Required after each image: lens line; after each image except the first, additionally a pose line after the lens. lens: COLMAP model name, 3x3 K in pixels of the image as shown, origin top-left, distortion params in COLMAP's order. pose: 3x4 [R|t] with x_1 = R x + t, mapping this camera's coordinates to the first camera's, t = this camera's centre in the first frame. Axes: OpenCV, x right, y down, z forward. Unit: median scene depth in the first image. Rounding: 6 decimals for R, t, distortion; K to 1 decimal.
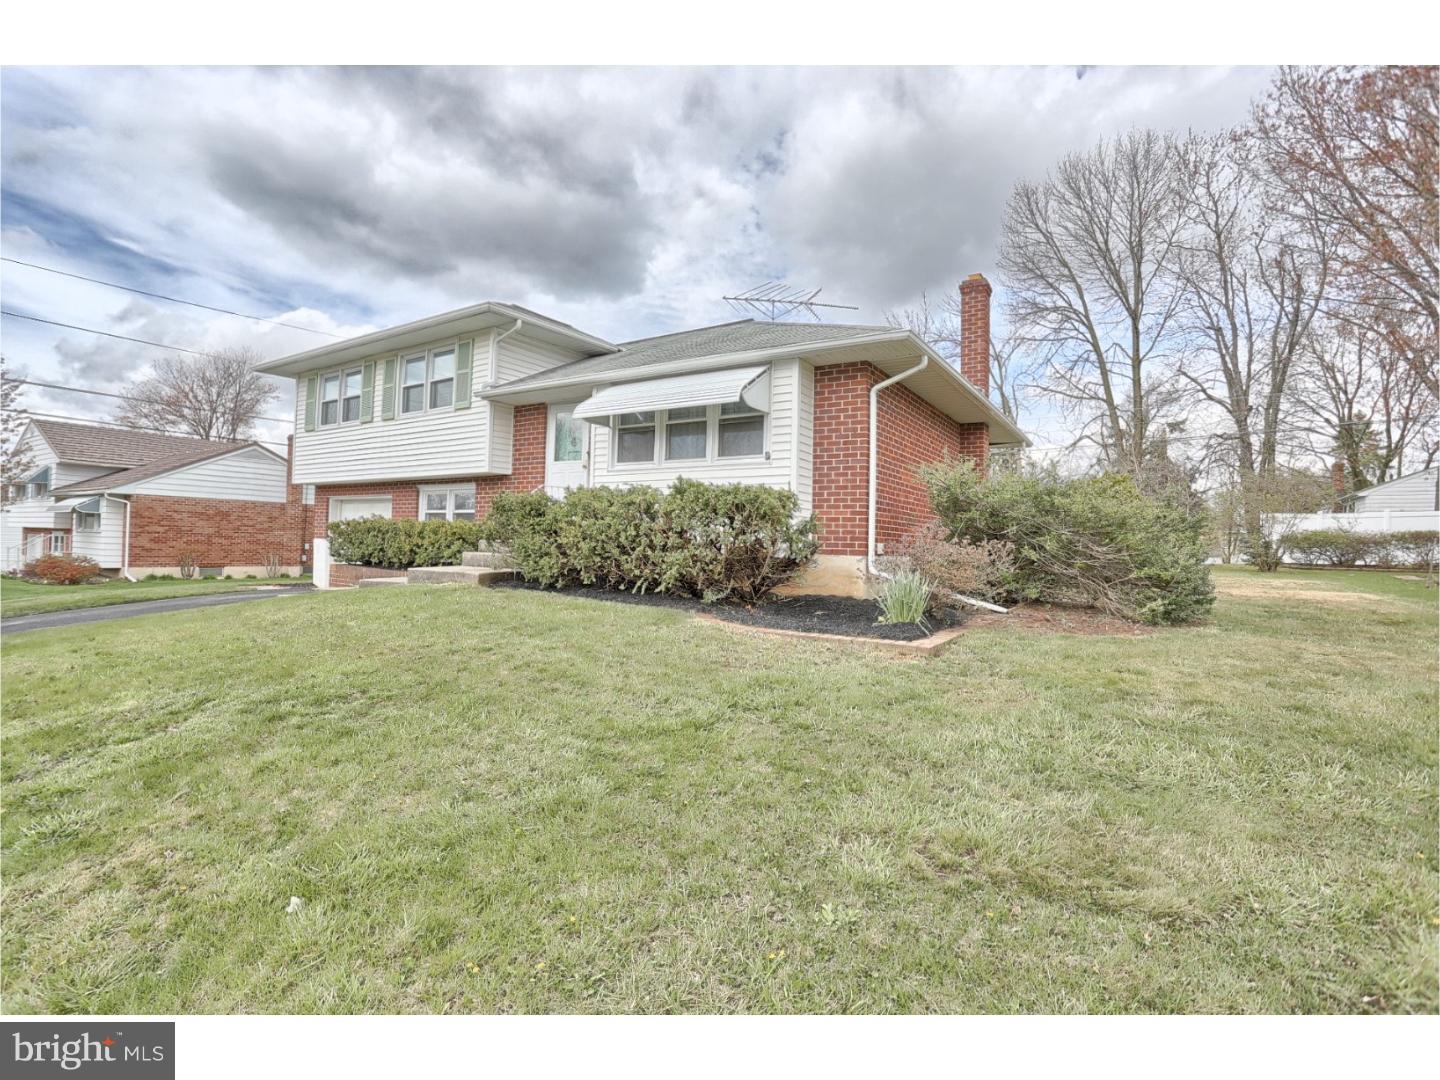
lens RADIAL K [[679.5, 0, 719.2], [0, 679.5, 539.2], [0, 0, 1]] dist [-0.033566, 0.002018]
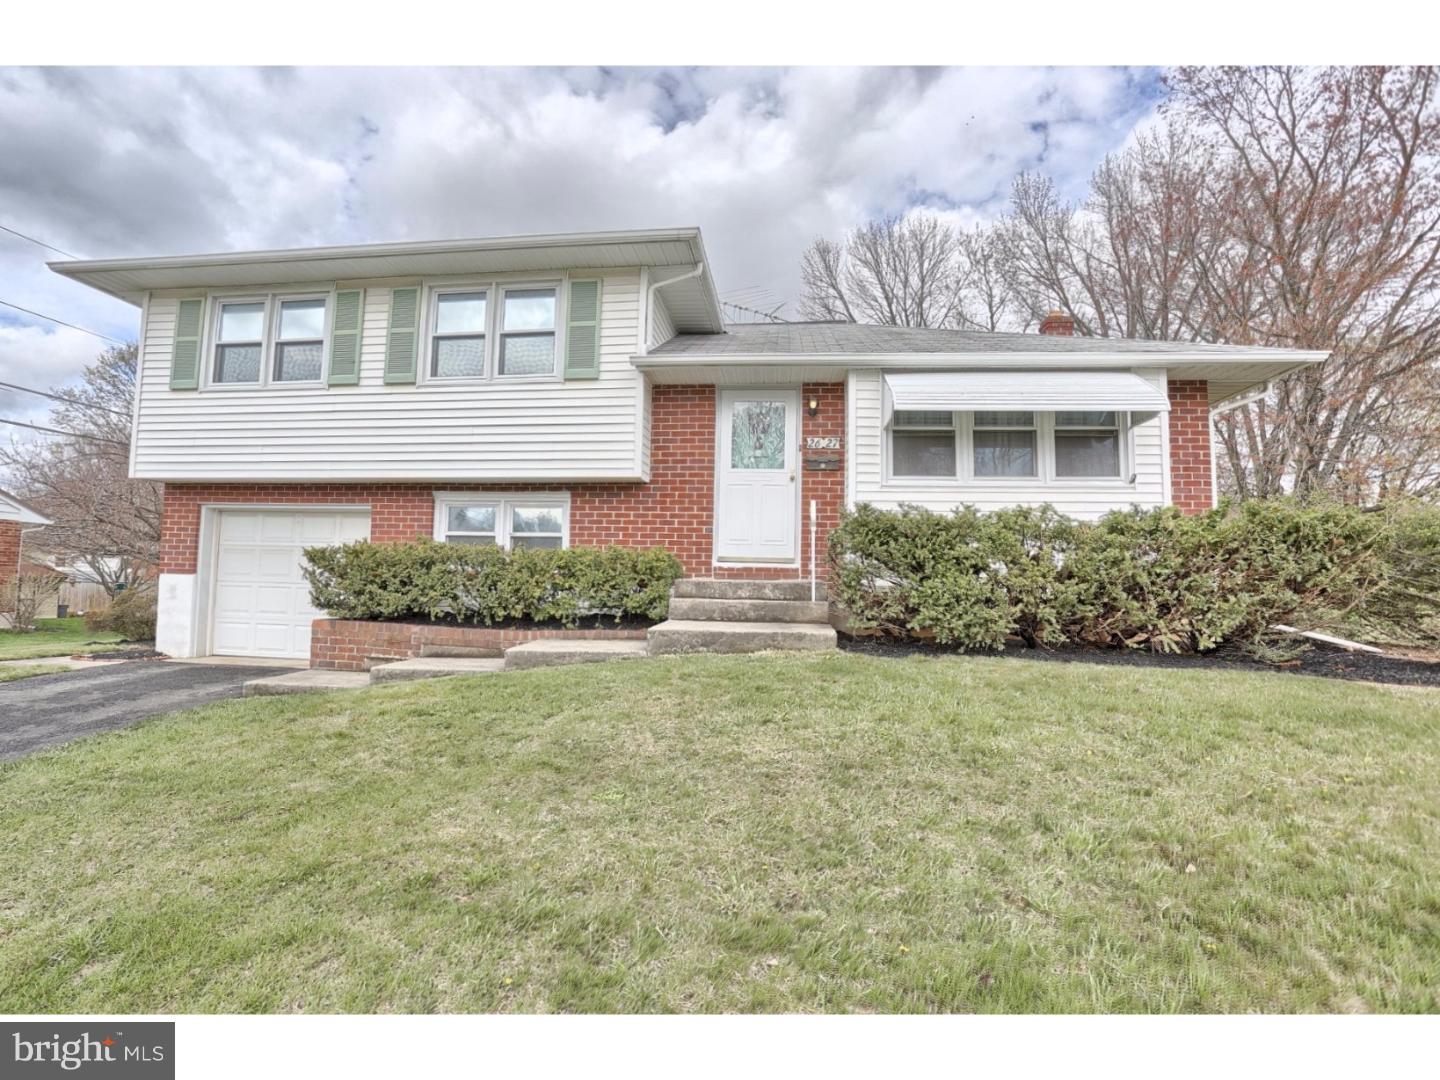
lens RADIAL K [[679.5, 0, 719.0], [0, 679.5, 537.5], [0, 0, 1]] dist [-0.033566, 0.002018]
pose [[0.899825, 0.020032, 0.435790, -0.516024], [-0.001073, 0.999044, -0.043709, -0.008904], [-0.436249, 0.038863, 0.898986, 0.330939]]
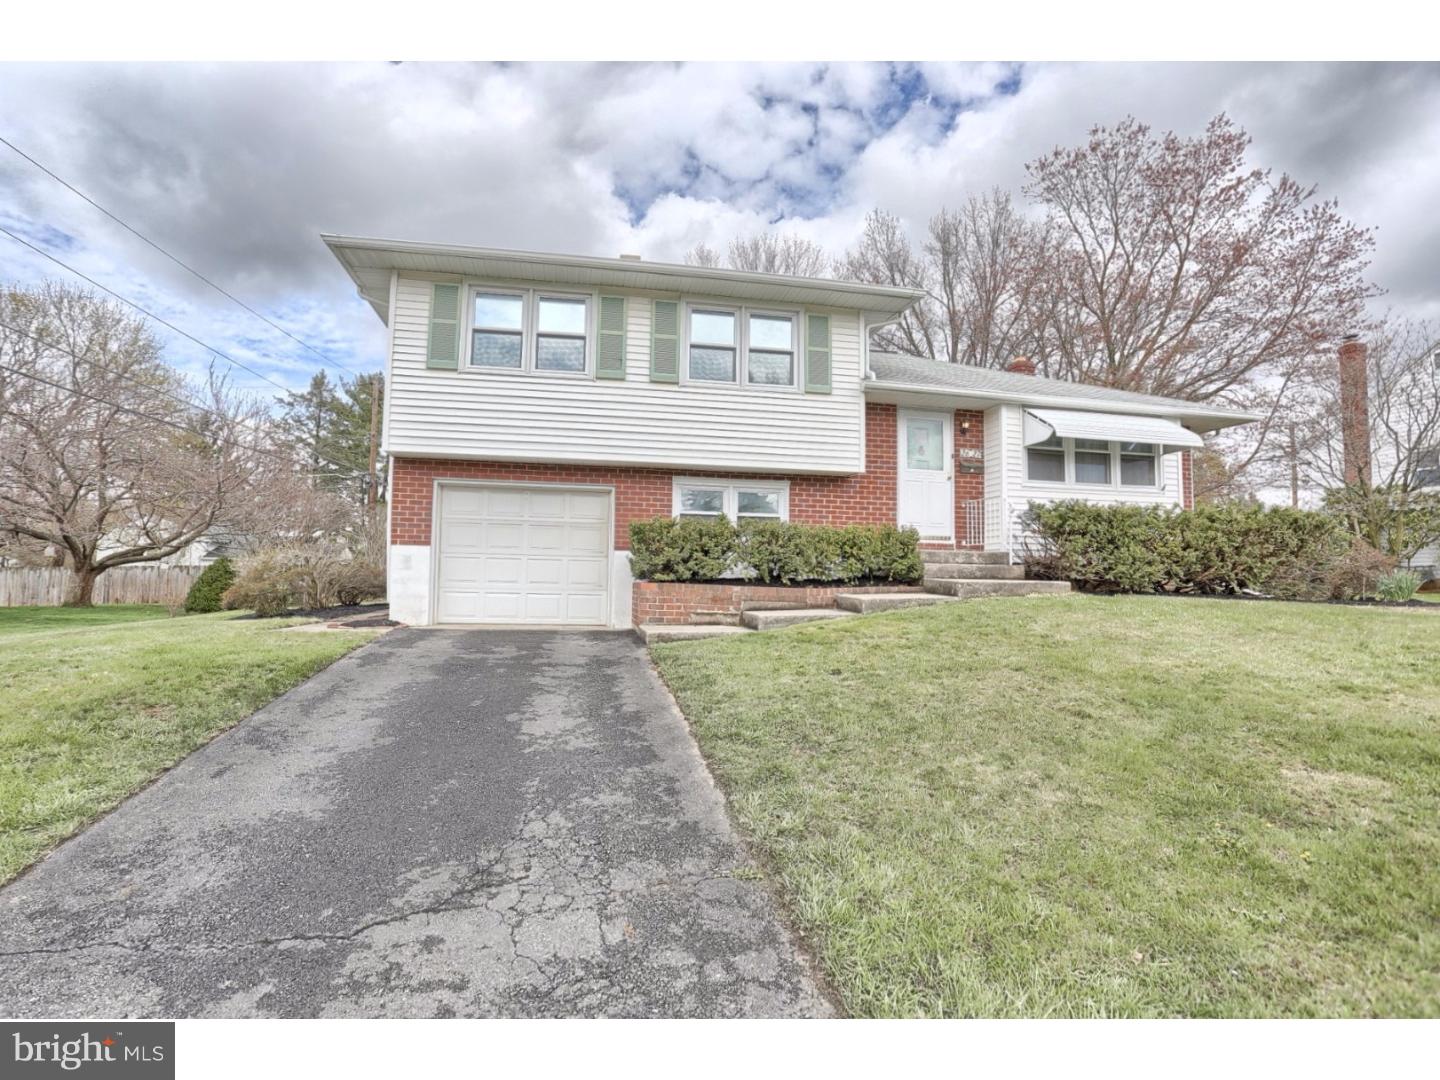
lens RADIAL K [[601.4, 0, 719.8], [0, 601.4, 545.7], [0, 0, 1]] dist [-0.040372, 0.000008]
pose [[0.743191, 0.016063, 0.668887, -0.914522], [-0.005880, 0.999830, -0.017477, 0.009861], [-0.669054, 0.009056, 0.743159, 0.501414]]
